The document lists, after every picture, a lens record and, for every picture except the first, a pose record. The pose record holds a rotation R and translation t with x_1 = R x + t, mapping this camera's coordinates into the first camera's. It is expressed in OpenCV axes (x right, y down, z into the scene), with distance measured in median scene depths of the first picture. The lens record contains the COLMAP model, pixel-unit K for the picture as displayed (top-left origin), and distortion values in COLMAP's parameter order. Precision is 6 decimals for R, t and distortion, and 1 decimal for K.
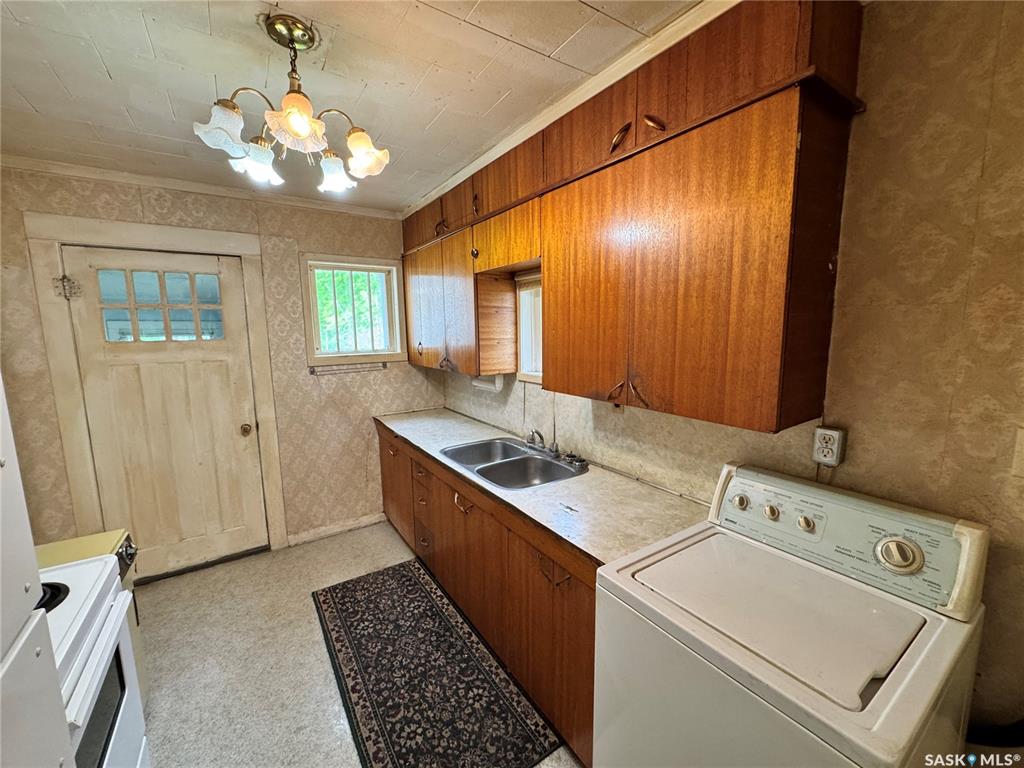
lens RADIAL K [[409.2, 0, 511.7], [0, 409.2, 383.2], [0, 0, 1]] dist [-0.003825, 0.000474]
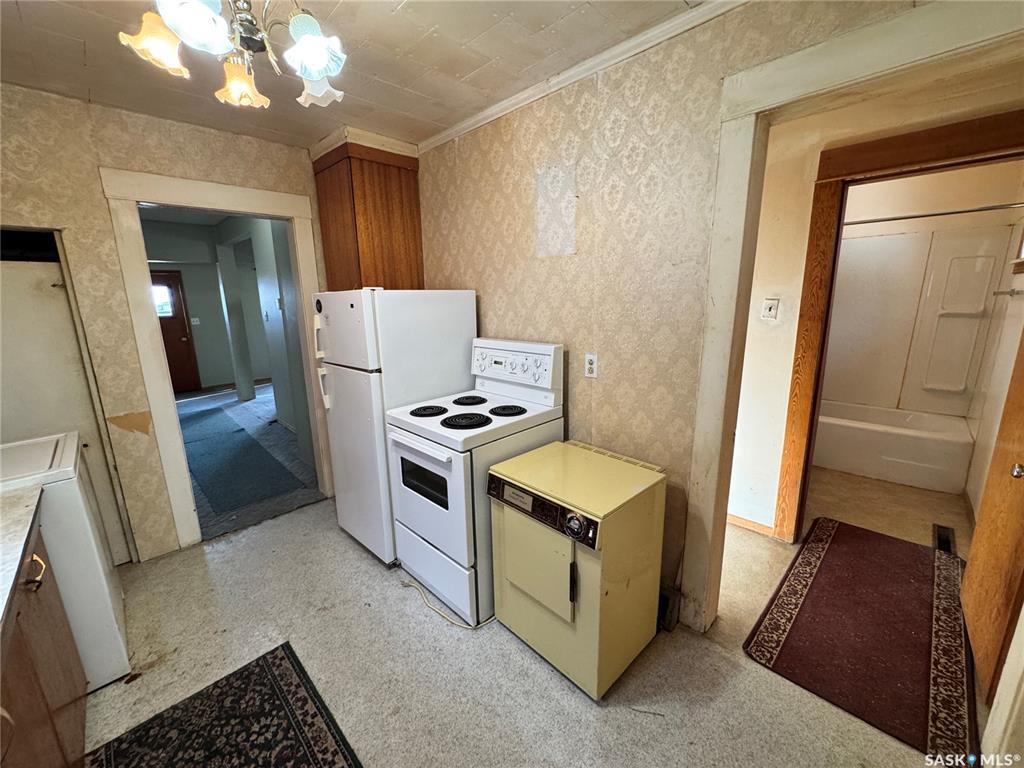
lens RADIAL K [[409.2, 0, 511.4], [0, 409.2, 382.8], [0, 0, 1]] dist [-0.003825, 0.000474]
pose [[-0.979202, 0.075536, -0.188300, -0.634705], [0.006532, 0.939365, 0.342856, -0.163797], [0.202781, 0.334495, -0.920322, 1.593852]]
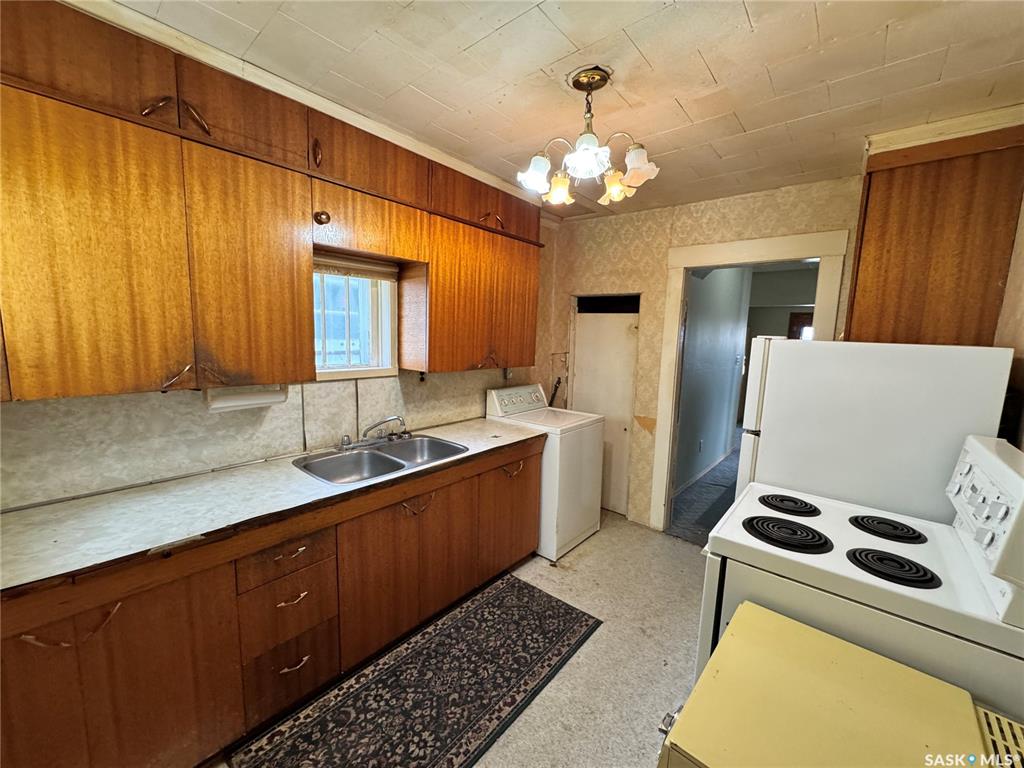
lens RADIAL K [[409.2, 0, 508.4], [0, 409.2, 383.4], [0, 0, 1]] dist [-0.003825, 0.000474]
pose [[-0.272745, -0.116620, 0.954992, -1.274842], [0.105338, 0.983039, 0.150129, -0.123935], [-0.956302, 0.141544, -0.255834, 1.218753]]
